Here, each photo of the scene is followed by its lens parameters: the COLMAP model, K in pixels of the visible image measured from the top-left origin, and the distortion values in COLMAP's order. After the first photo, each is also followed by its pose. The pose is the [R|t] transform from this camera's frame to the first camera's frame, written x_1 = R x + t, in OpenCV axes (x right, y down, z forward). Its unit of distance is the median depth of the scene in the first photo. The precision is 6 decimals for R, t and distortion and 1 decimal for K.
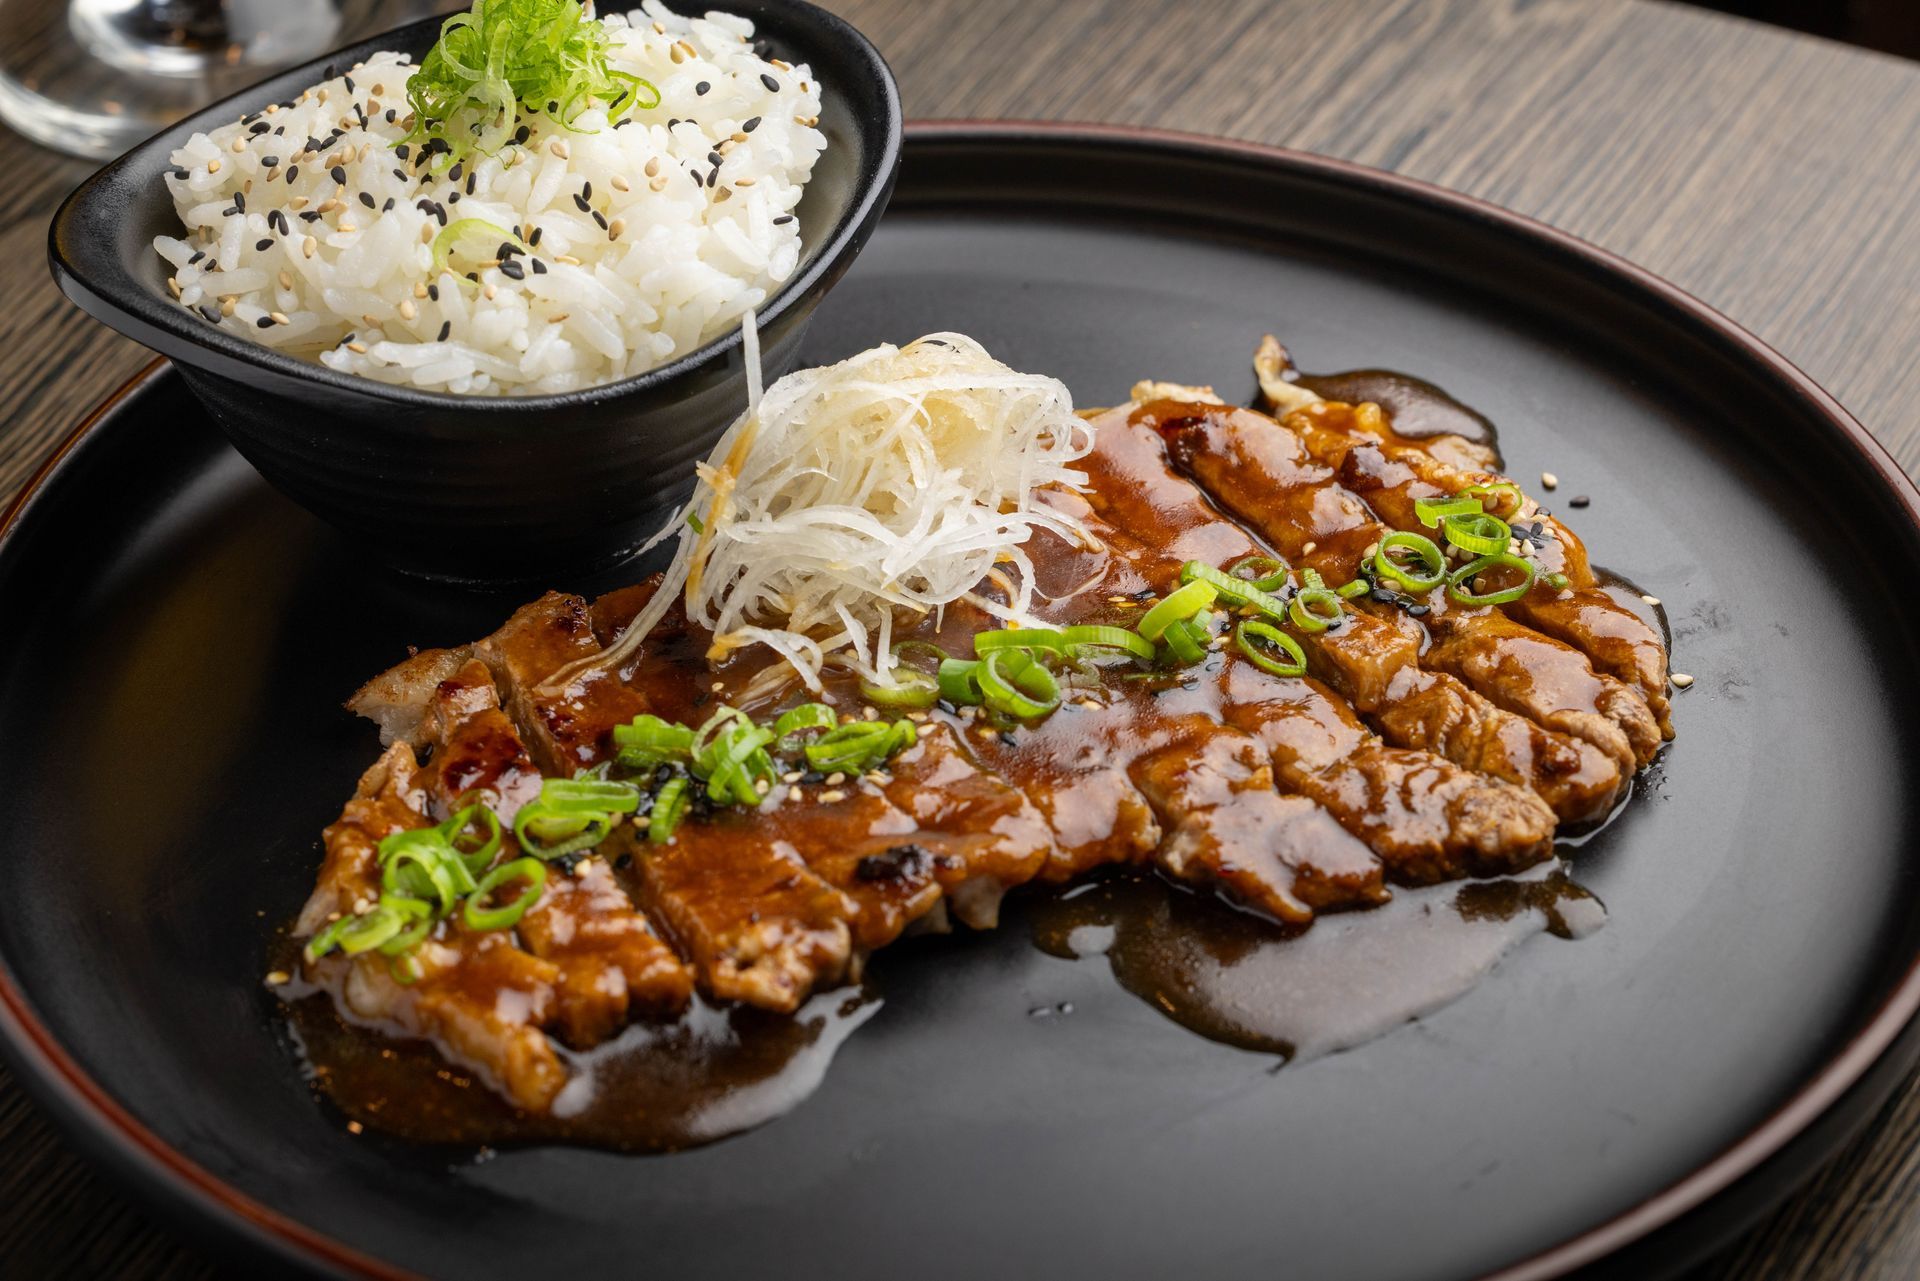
lens RADIAL K [[6166.7, 0, 960.0], [0, 6166.7, 640.5], [0, 0, 1]] dist [0.173838, -3.264159]
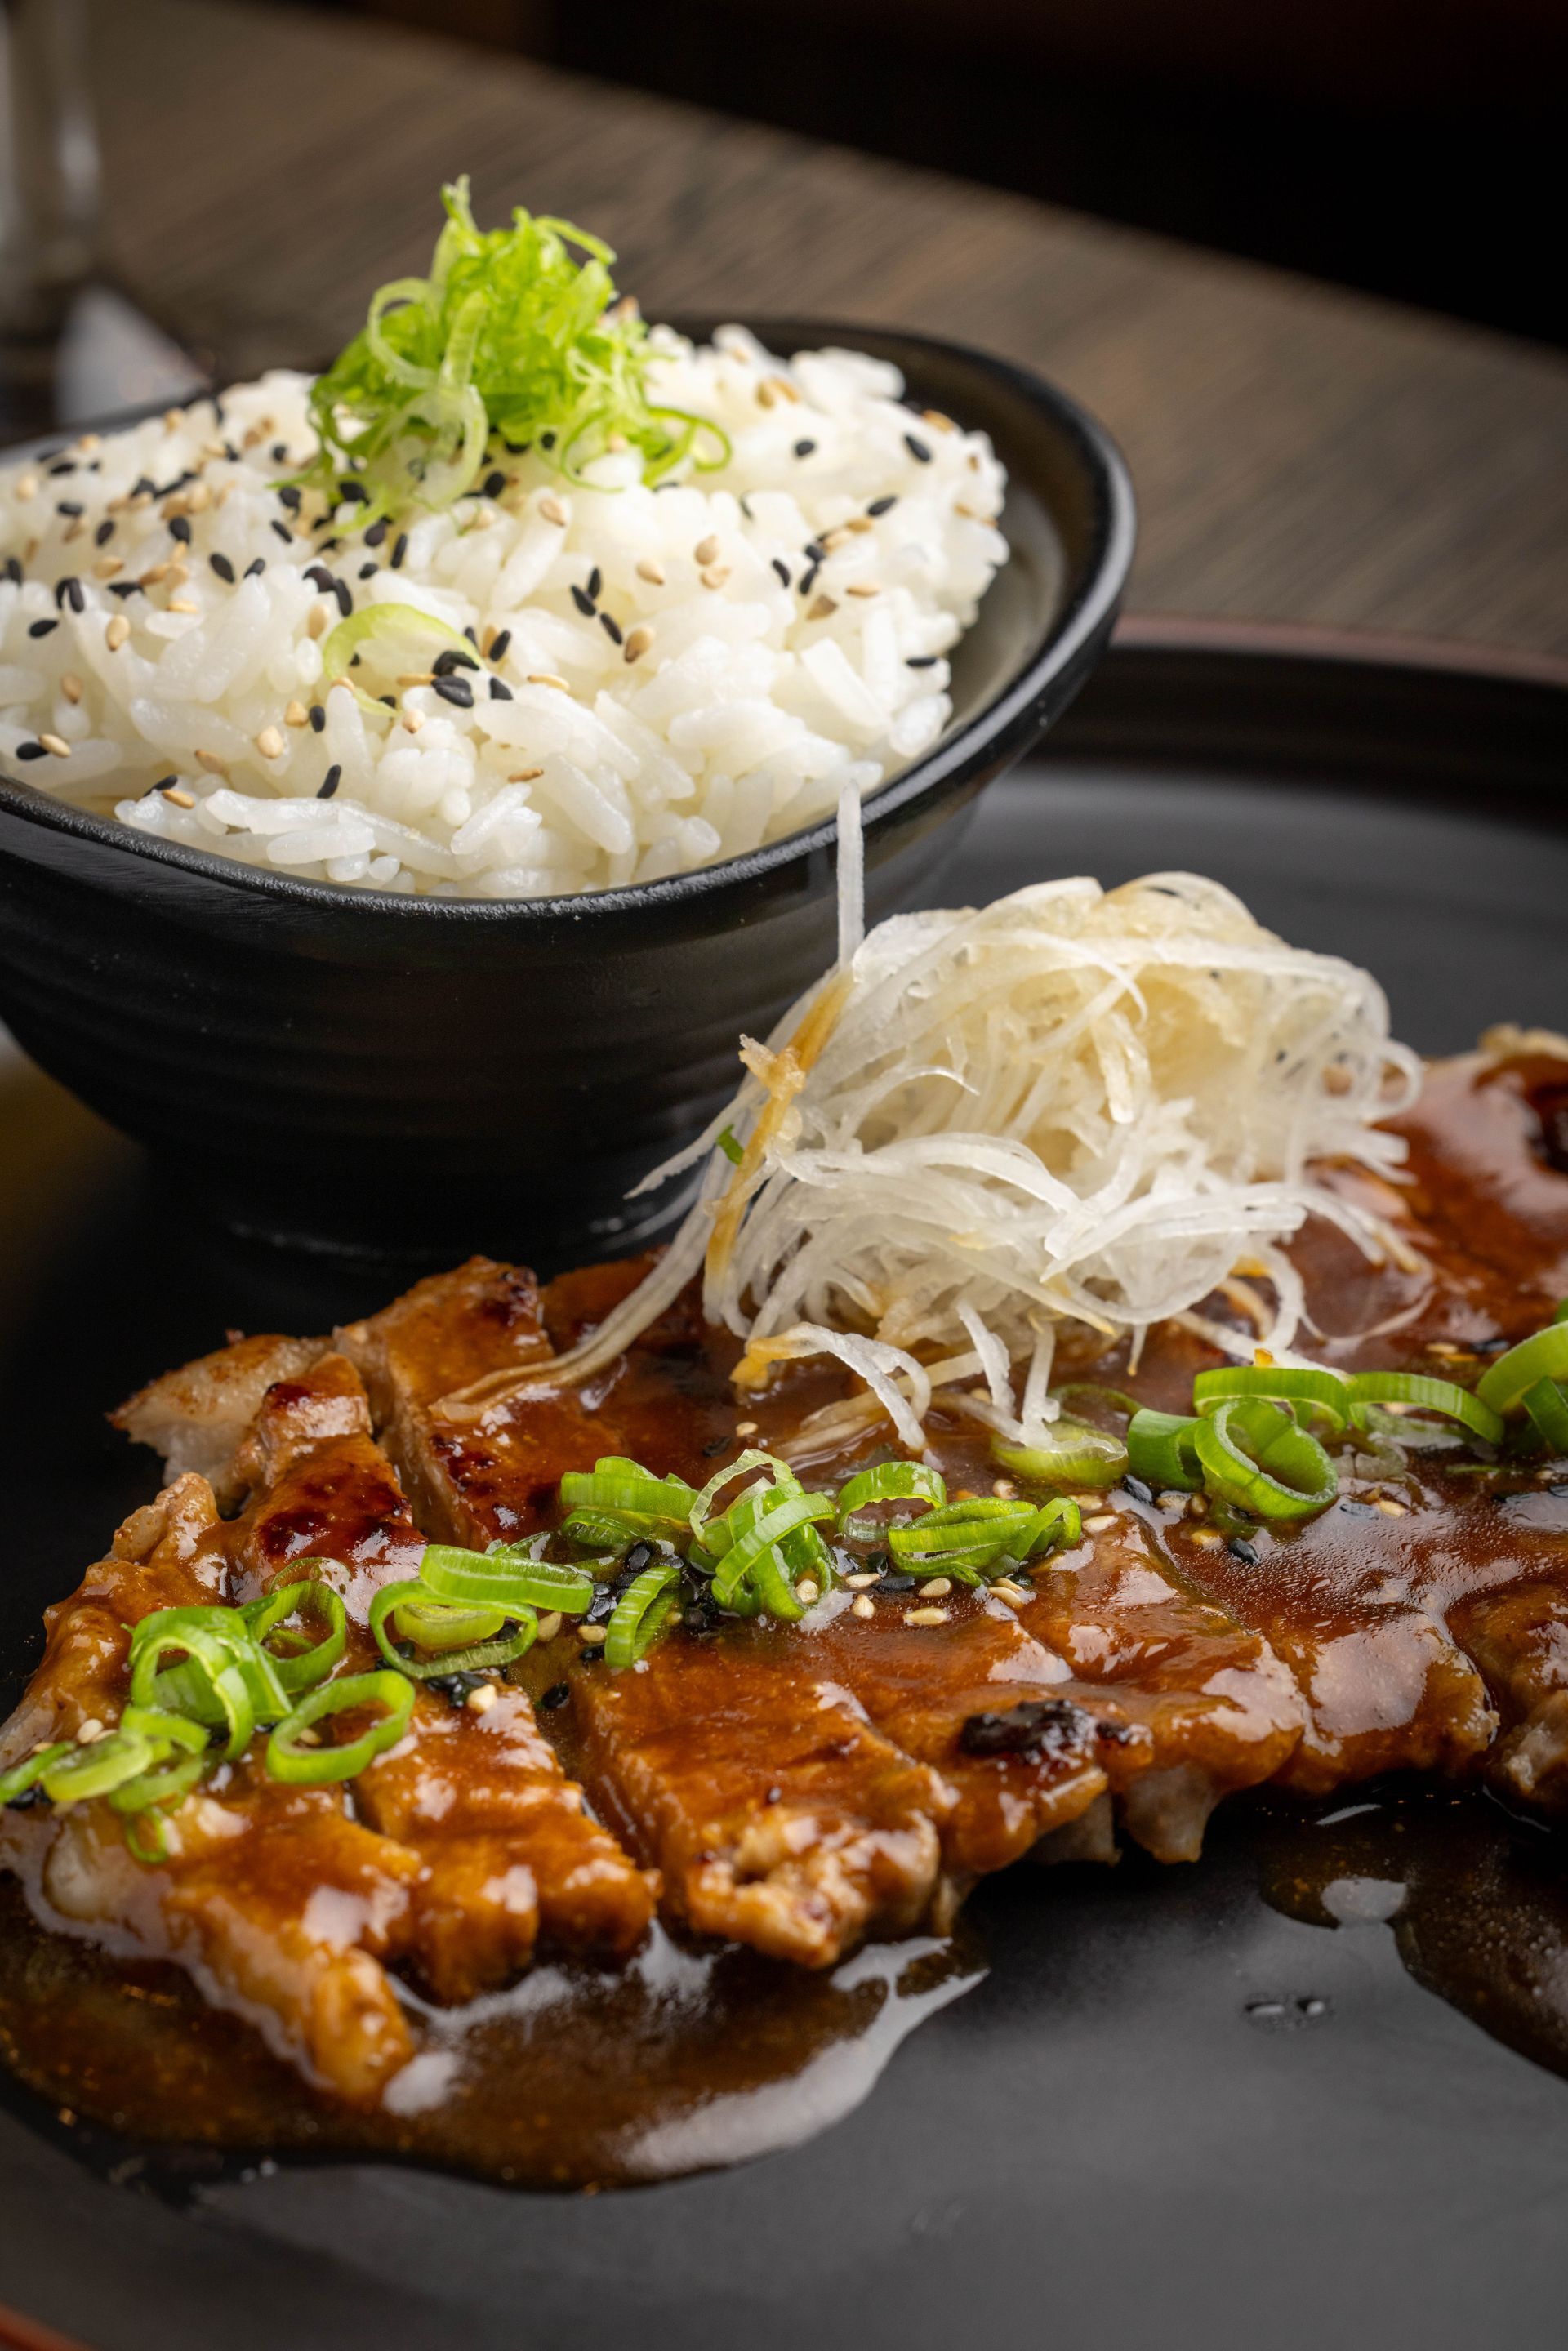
lens RADIAL K [[7551.2, 0, 784.0], [0, 7551.2, 1175.5], [0, 0, 1]] dist [0.173838, -3.264159]
pose [[0.995873, 0.074668, -0.051593, -0.000866], [-0.079570, 0.991740, -0.100597, 0.055722], [0.043655, 0.104287, 0.993589, 0.294769]]
